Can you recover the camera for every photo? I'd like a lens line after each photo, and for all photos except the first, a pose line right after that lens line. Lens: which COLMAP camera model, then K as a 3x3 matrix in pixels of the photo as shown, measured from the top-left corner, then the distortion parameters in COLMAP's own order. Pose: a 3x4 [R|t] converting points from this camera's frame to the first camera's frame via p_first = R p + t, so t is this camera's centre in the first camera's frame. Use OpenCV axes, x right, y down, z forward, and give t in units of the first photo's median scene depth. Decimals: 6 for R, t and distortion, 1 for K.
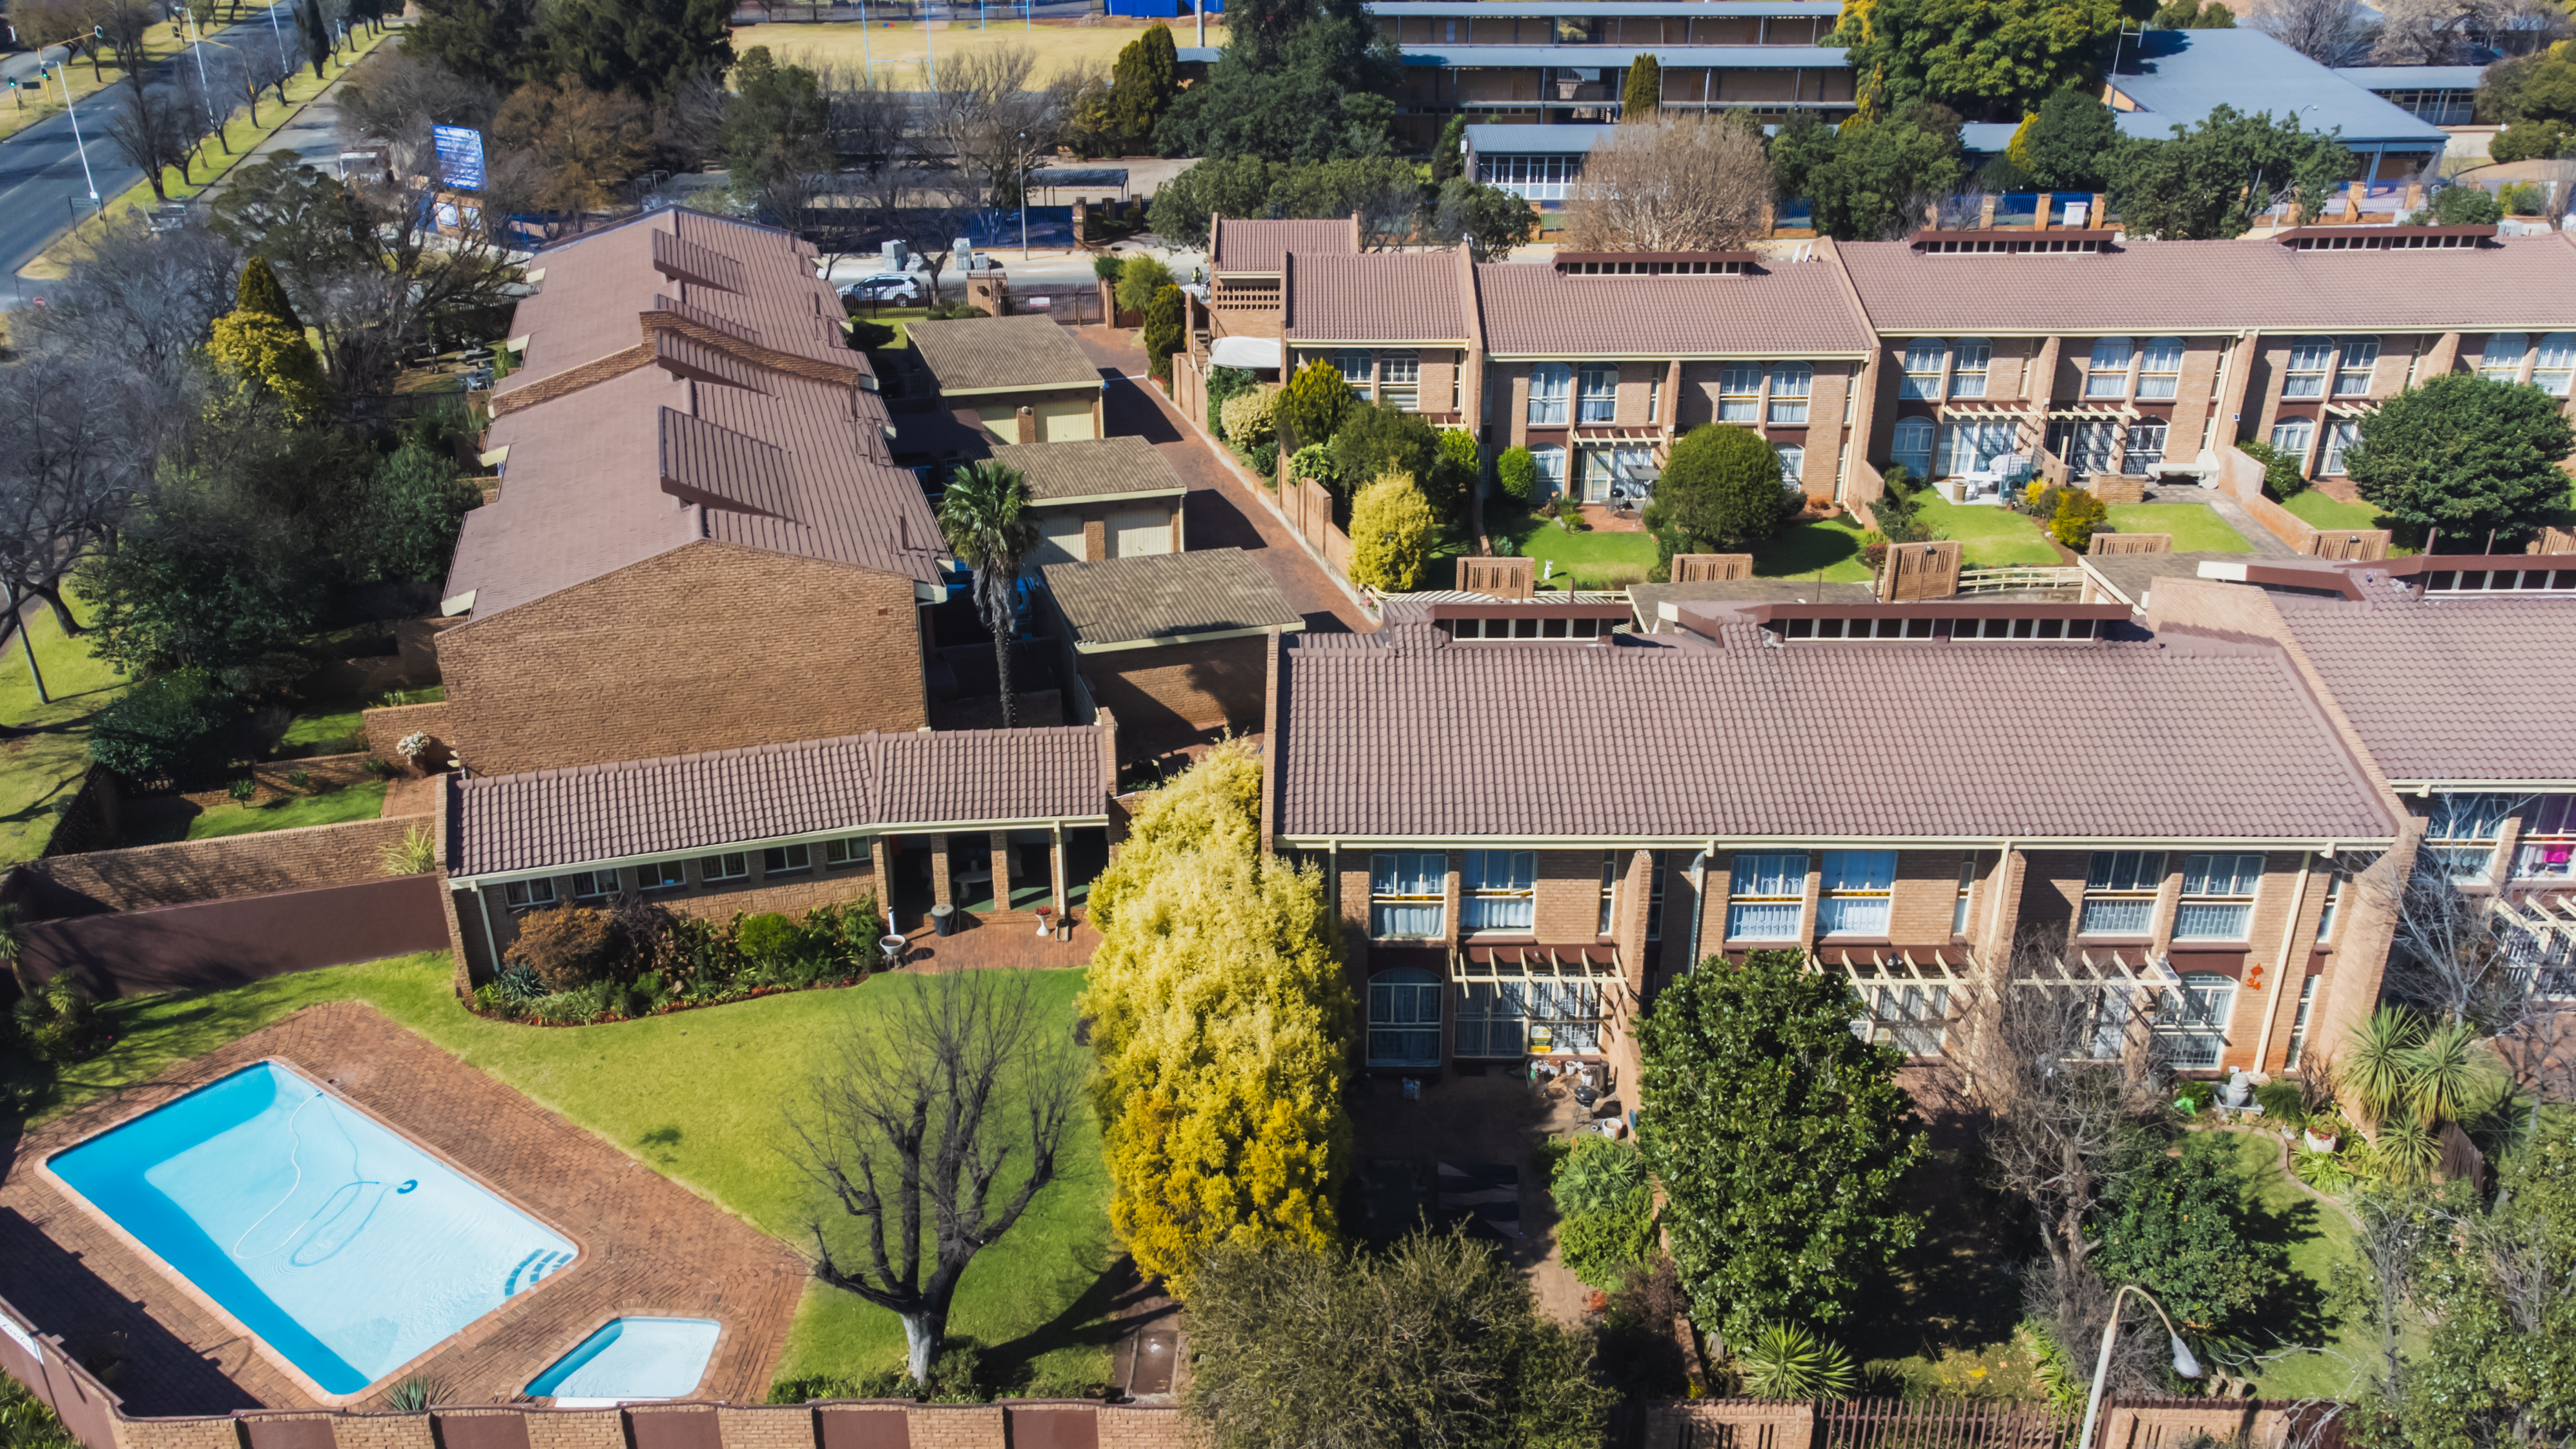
lens RADIAL K [[1811.3, 0, 1288.0], [0, 1811.3, 724.5], [0, 0, 1]] dist [0.051142, -0.000686]
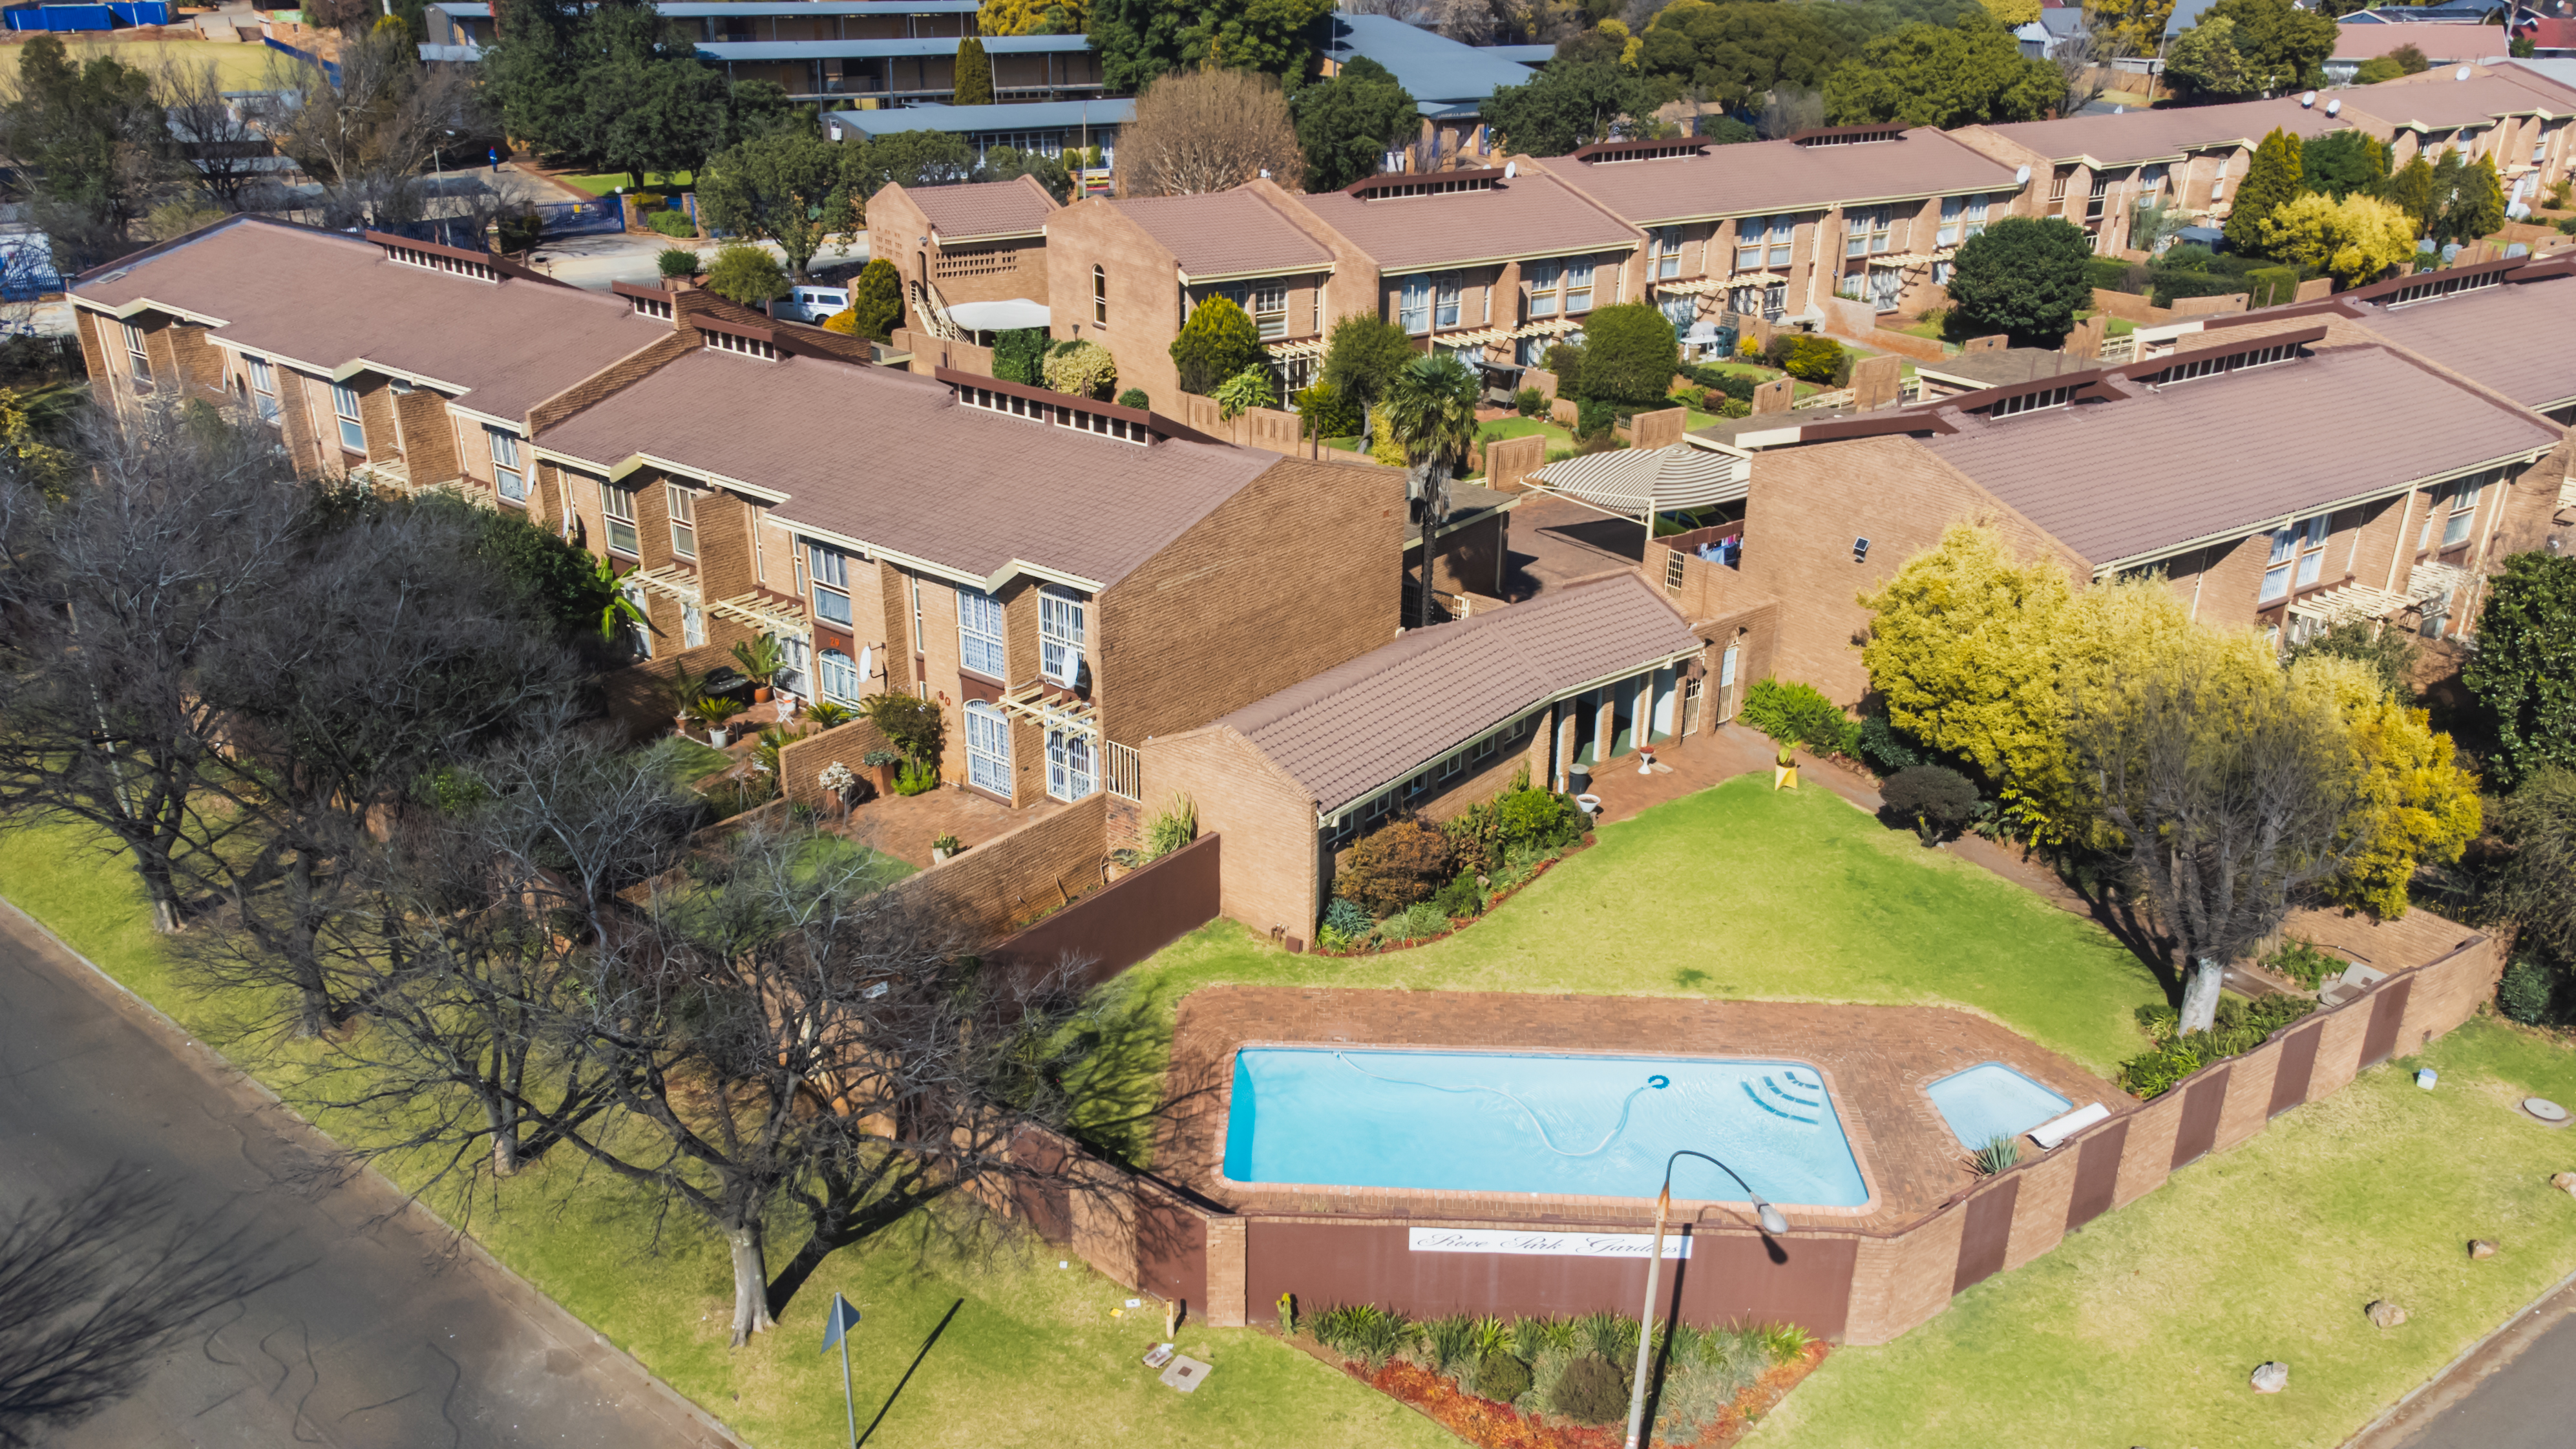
lens RADIAL K [[1811.4, 0, 1288.0], [0, 1811.4, 724.5], [0, 0, 1]] dist [0.051142, -0.000686]
pose [[0.844007, -0.213026, 0.492210, -0.489136], [0.217581, 0.974821, 0.048806, -0.005660], [-0.490214, 0.065902, 0.869107, 0.103858]]
